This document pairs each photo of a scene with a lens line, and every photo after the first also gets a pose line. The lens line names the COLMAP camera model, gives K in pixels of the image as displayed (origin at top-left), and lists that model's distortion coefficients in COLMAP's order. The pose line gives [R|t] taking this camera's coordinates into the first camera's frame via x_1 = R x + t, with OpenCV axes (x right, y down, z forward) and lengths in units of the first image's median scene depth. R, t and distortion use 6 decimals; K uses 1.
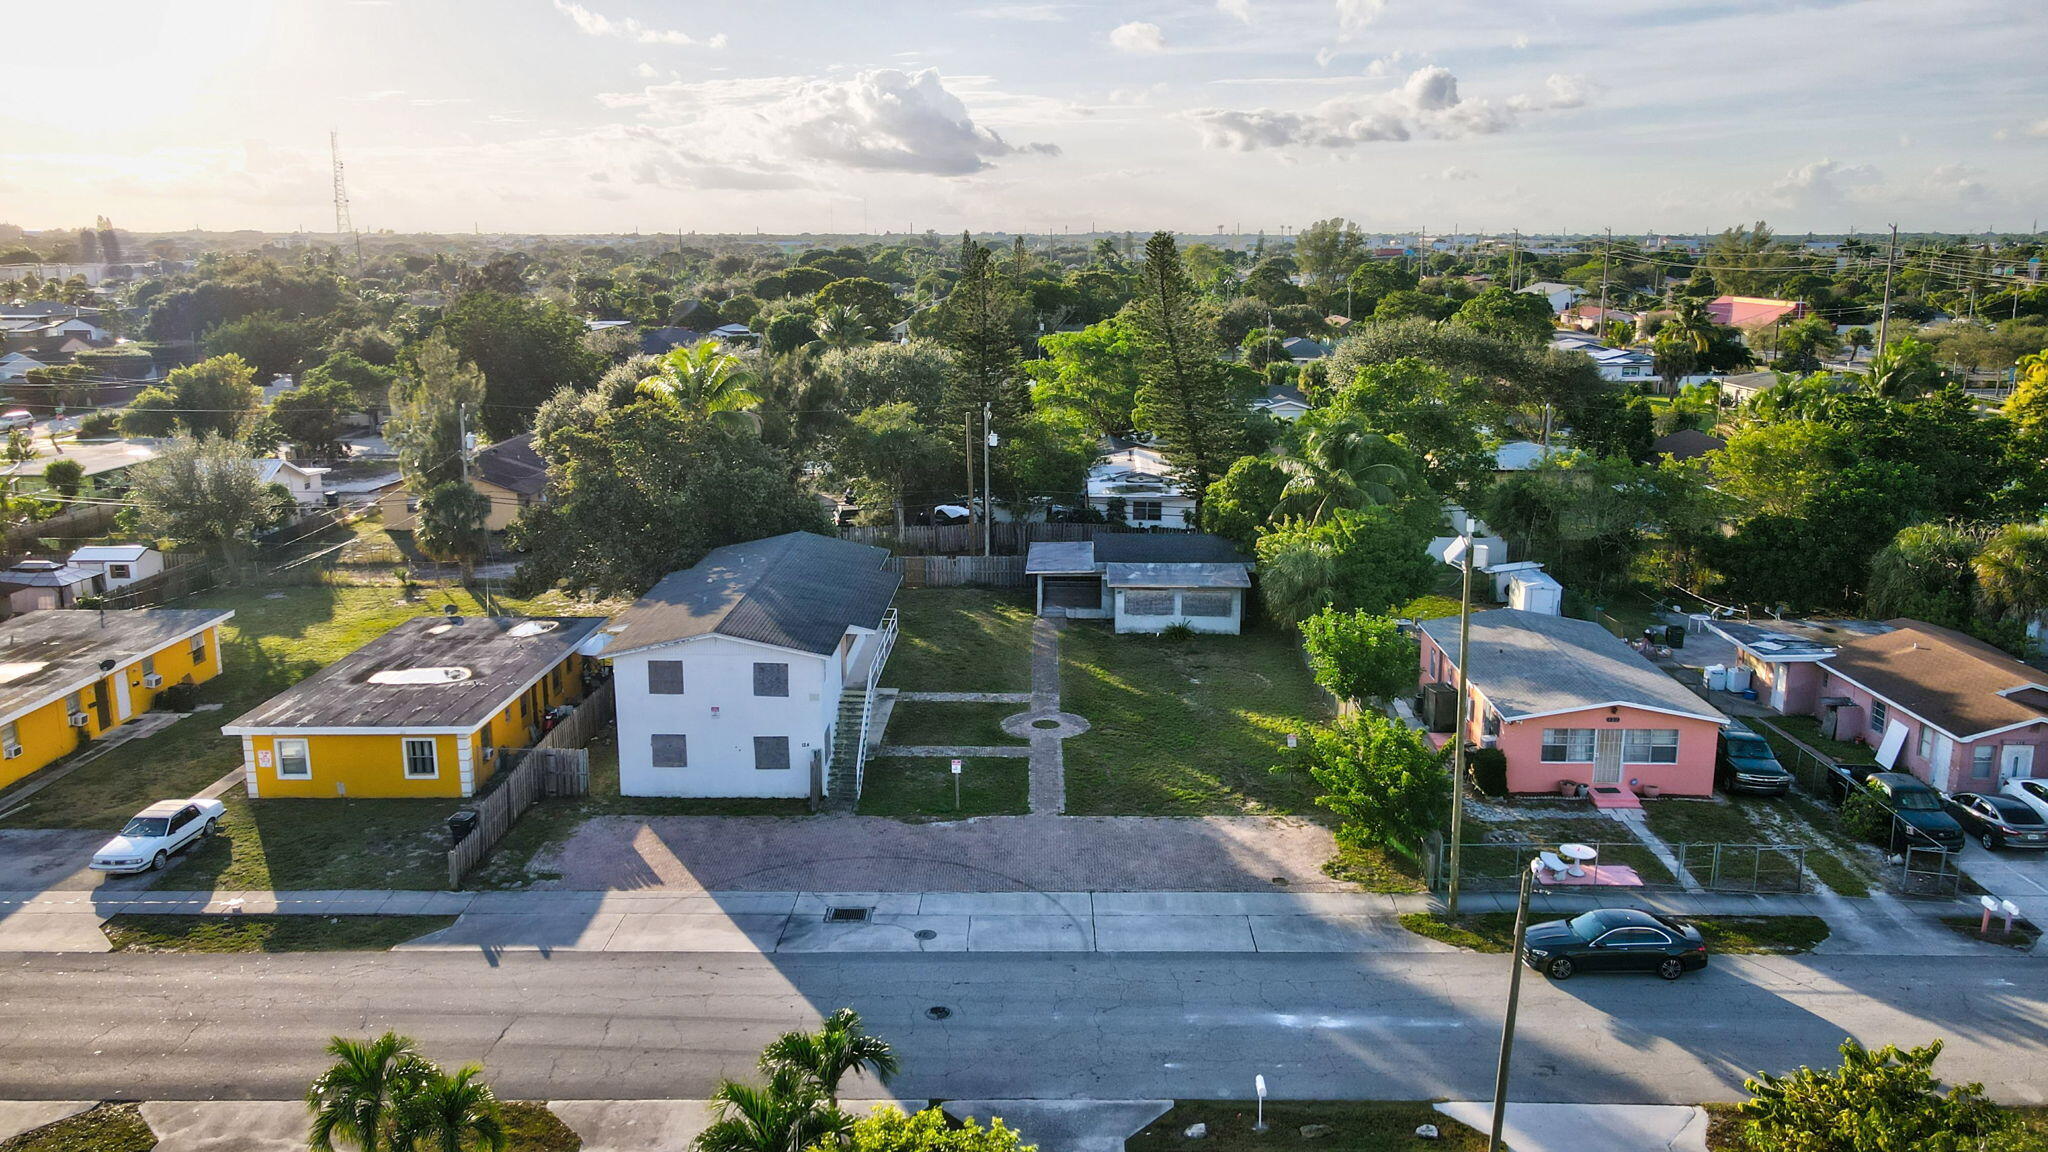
lens RADIAL K [[1509.8, 0, 1053.0], [0, 1509.8, 483.7], [0, 0, 1]] dist [0.010737, 0.005619]
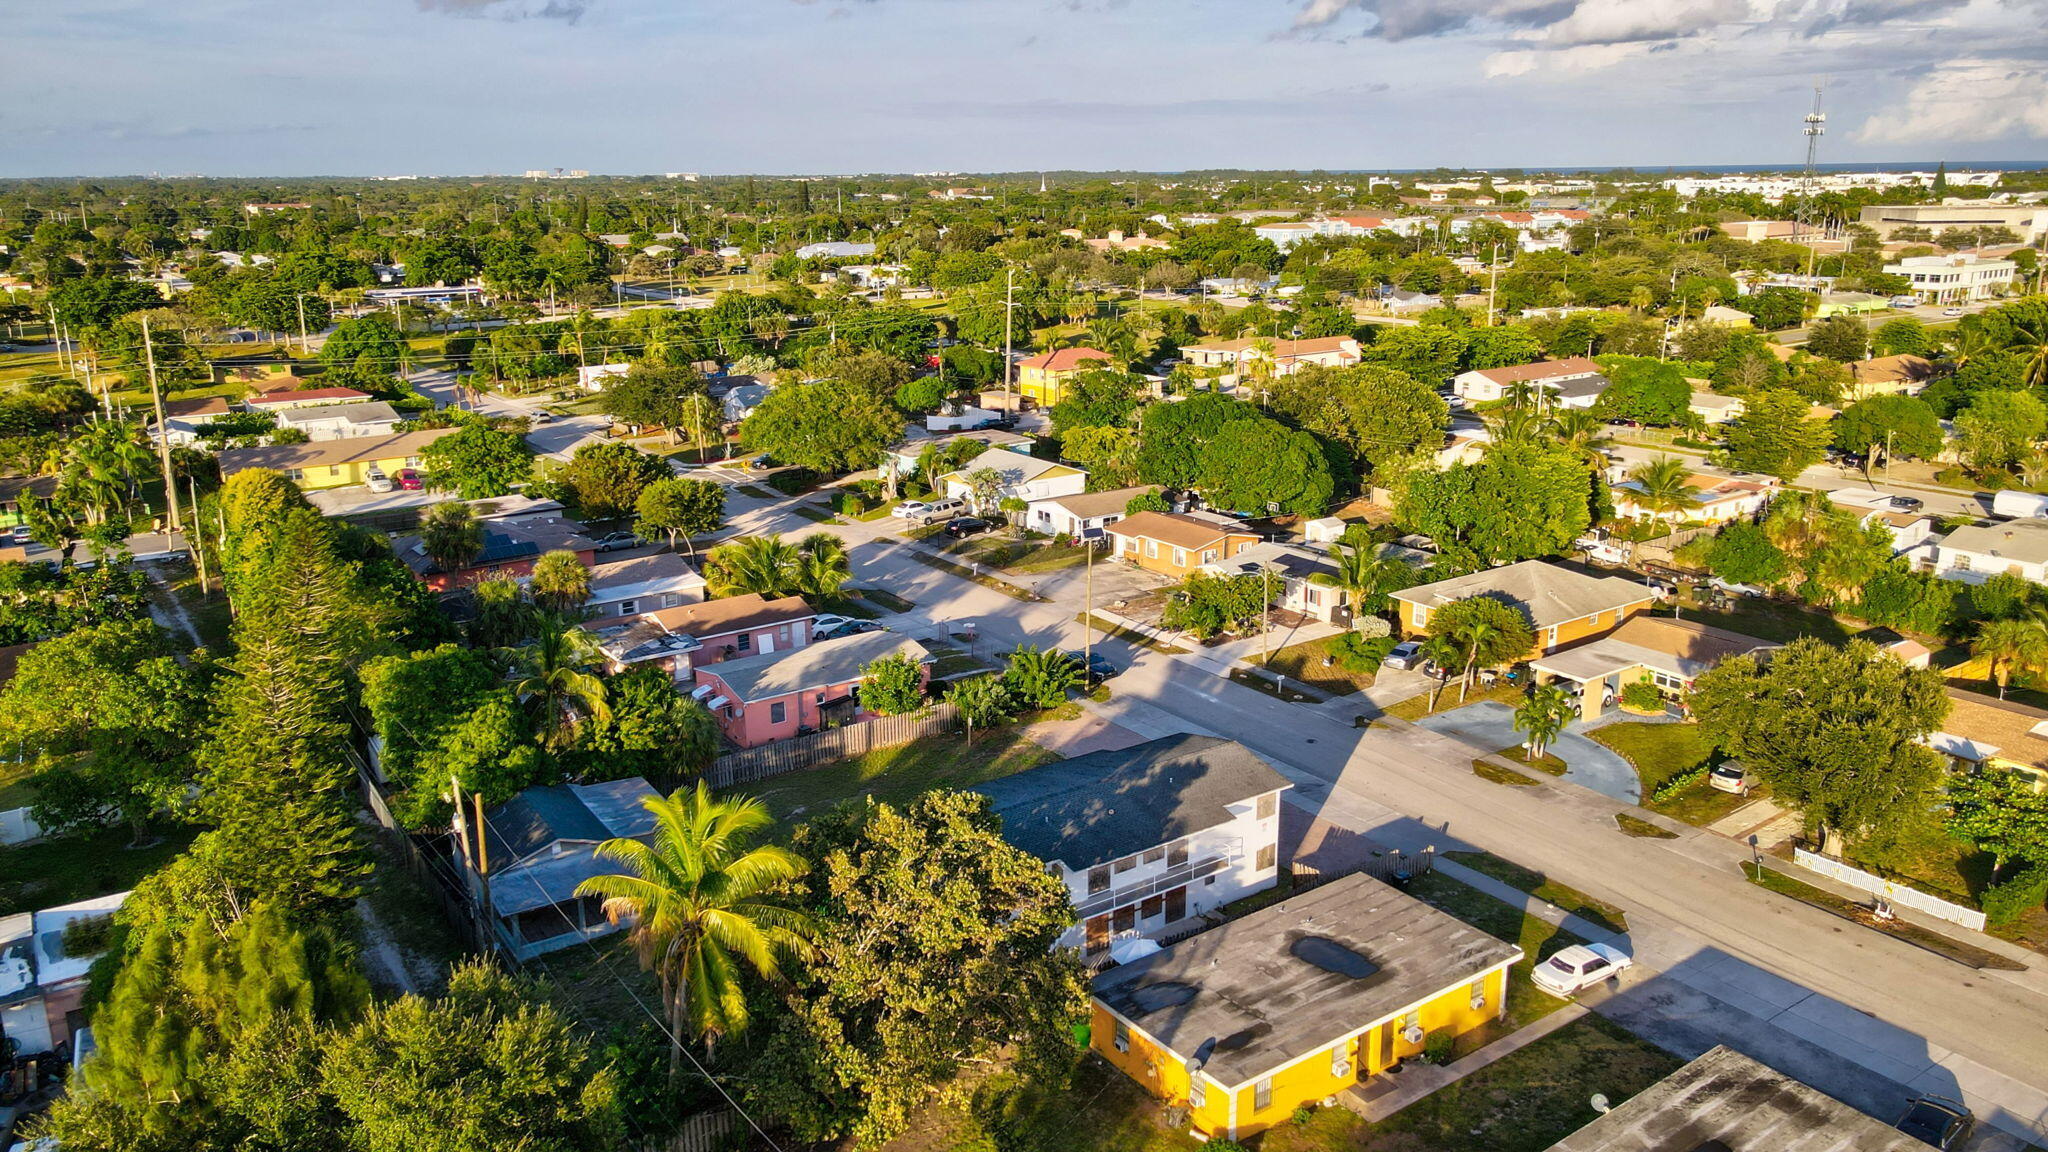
lens RADIAL K [[1501.9, 0, 1024.0], [0, 1501.9, 576.0], [0, 0, 1]] dist [0.013228, 0.012204]
pose [[-0.577866, -0.206587, 0.789552, -0.832449], [0.147590, 0.925030, 0.350054, -0.397257], [-0.802675, 0.318814, -0.504053, 1.273176]]
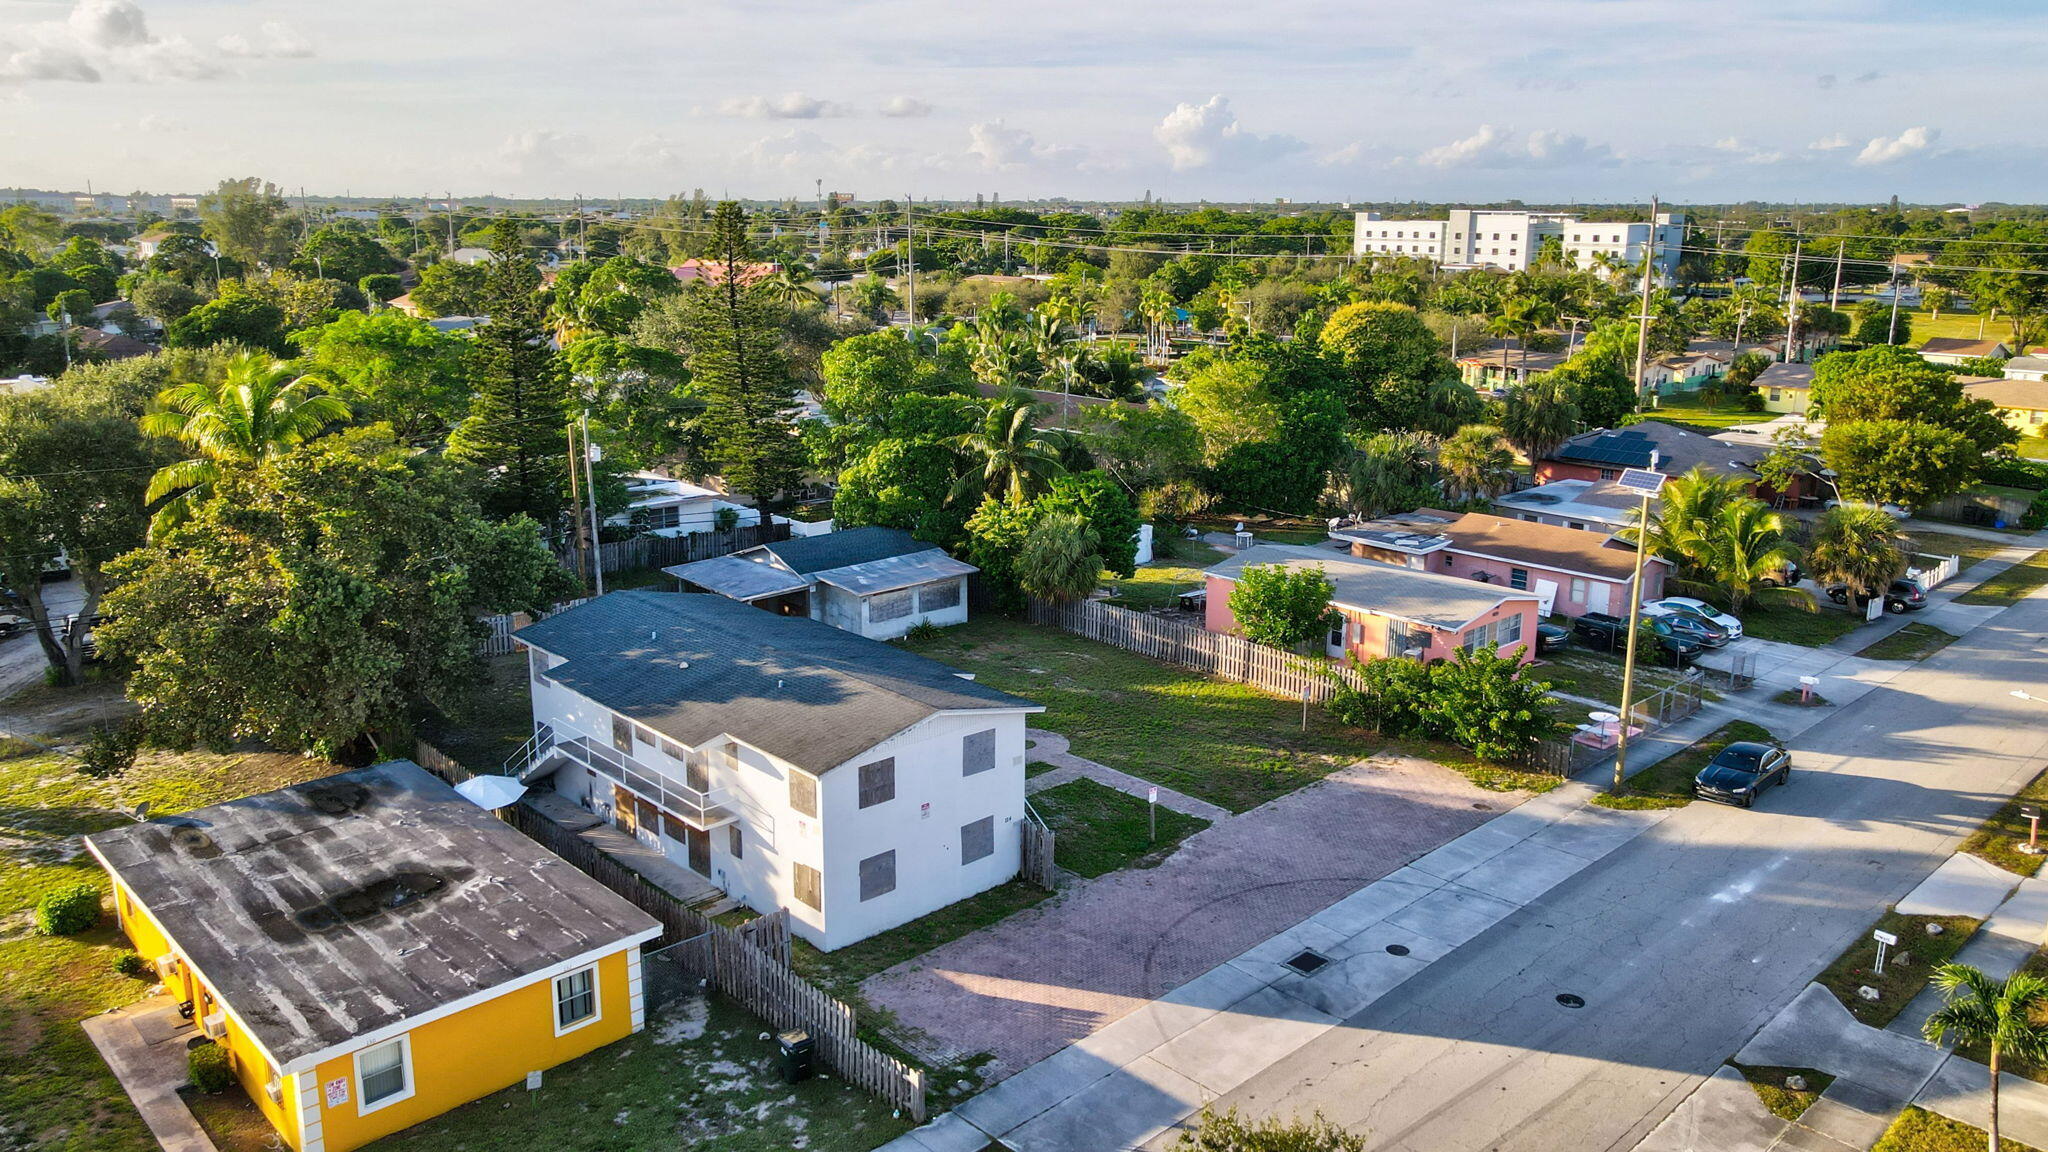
lens RADIAL K [[1501.9, 0, 1024.0], [0, 1501.9, 576.0], [0, 0, 1]] dist [0.013228, 0.012204]
pose [[0.716442, -0.164275, 0.678030, -0.500115], [0.107649, 0.986273, 0.125209, -0.045968], [-0.689292, -0.016715, 0.724291, 0.278680]]
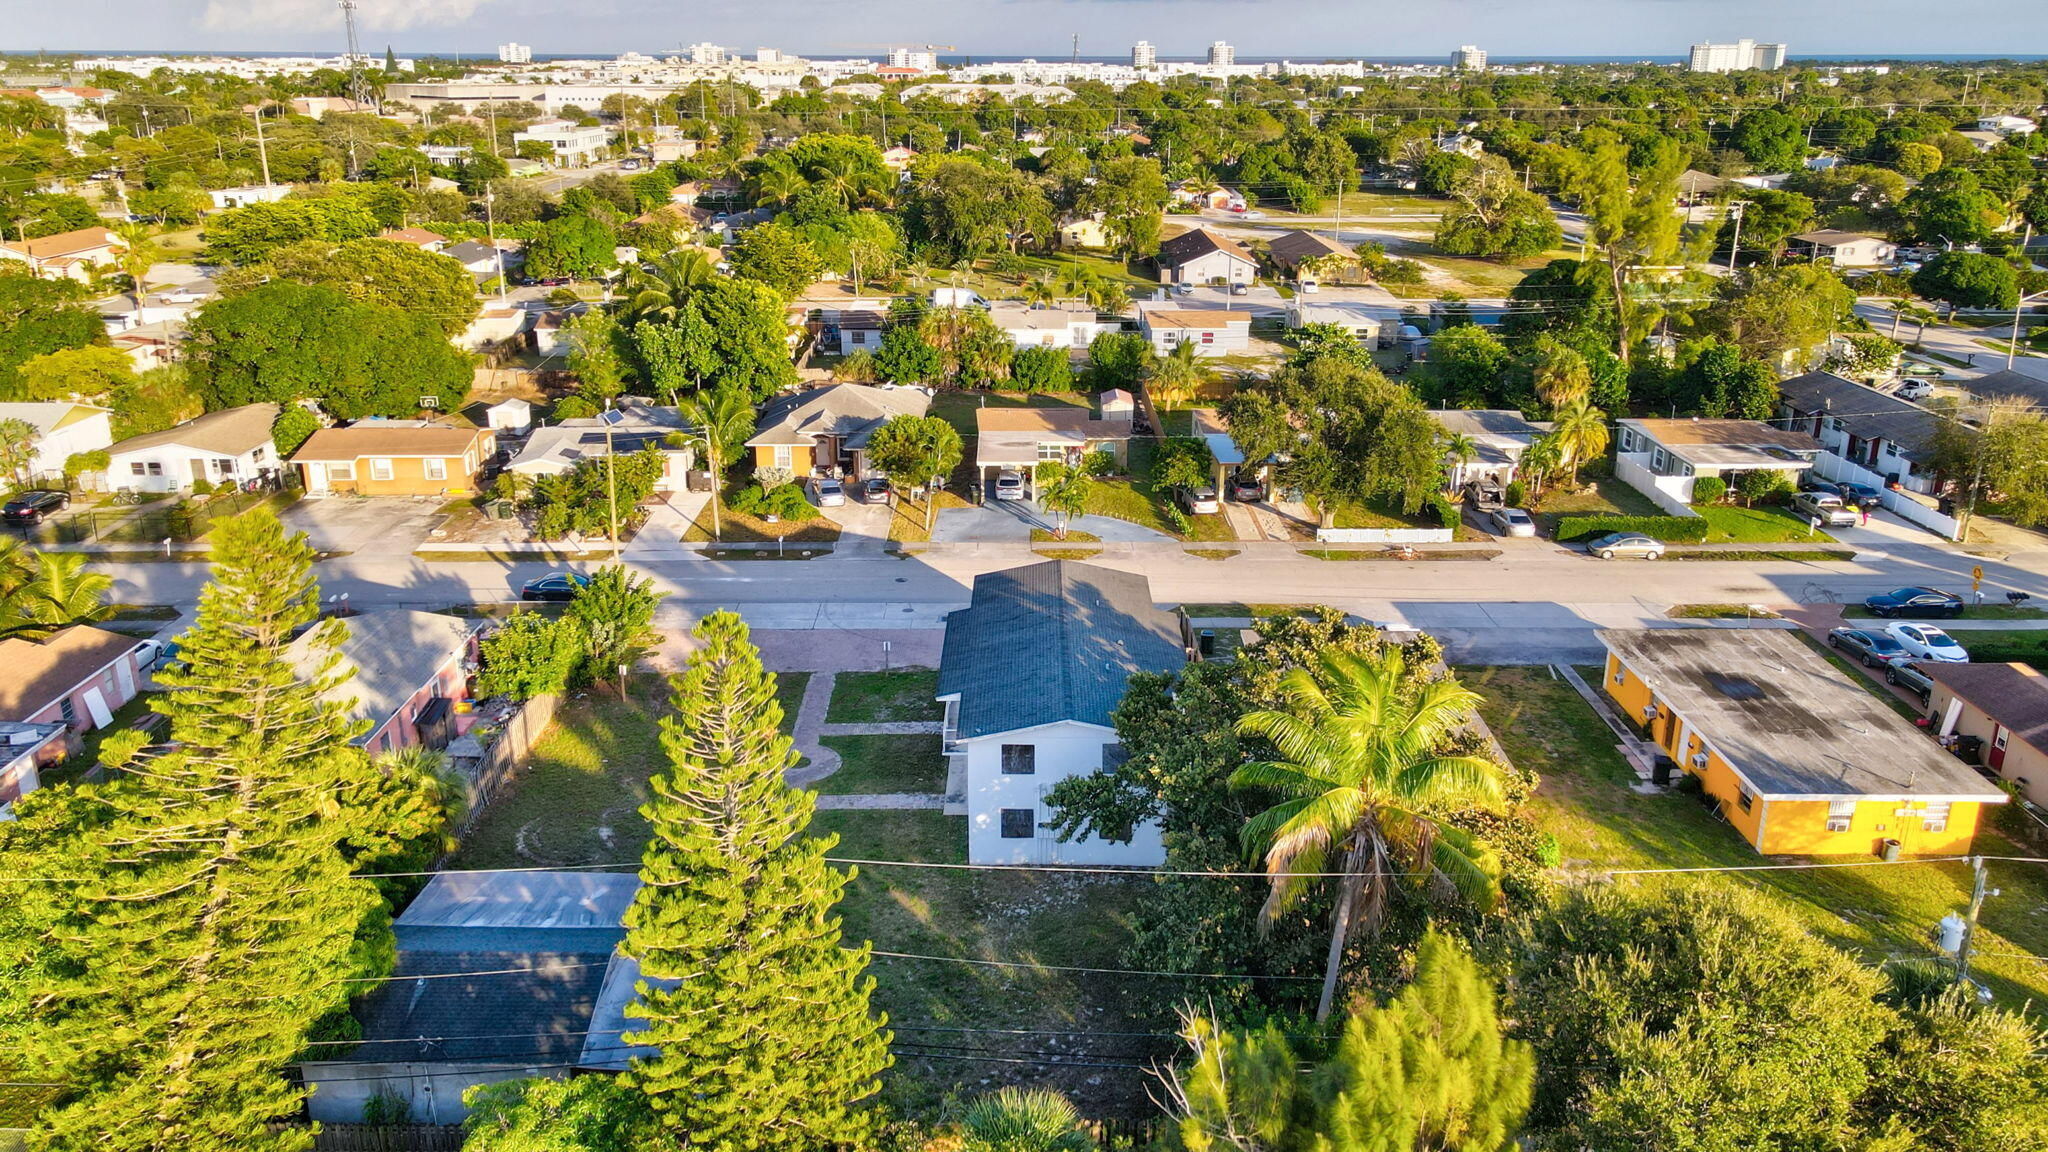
lens RADIAL K [[1501.9, 0, 1024.0], [0, 1501.9, 576.0], [0, 0, 1]] dist [0.013228, 0.012204]
pose [[-0.999971, 0.003219, -0.006836, -0.126853], [-0.000491, 0.875113, 0.483918, -0.382752], [0.007540, 0.483908, -0.875087, 1.537317]]
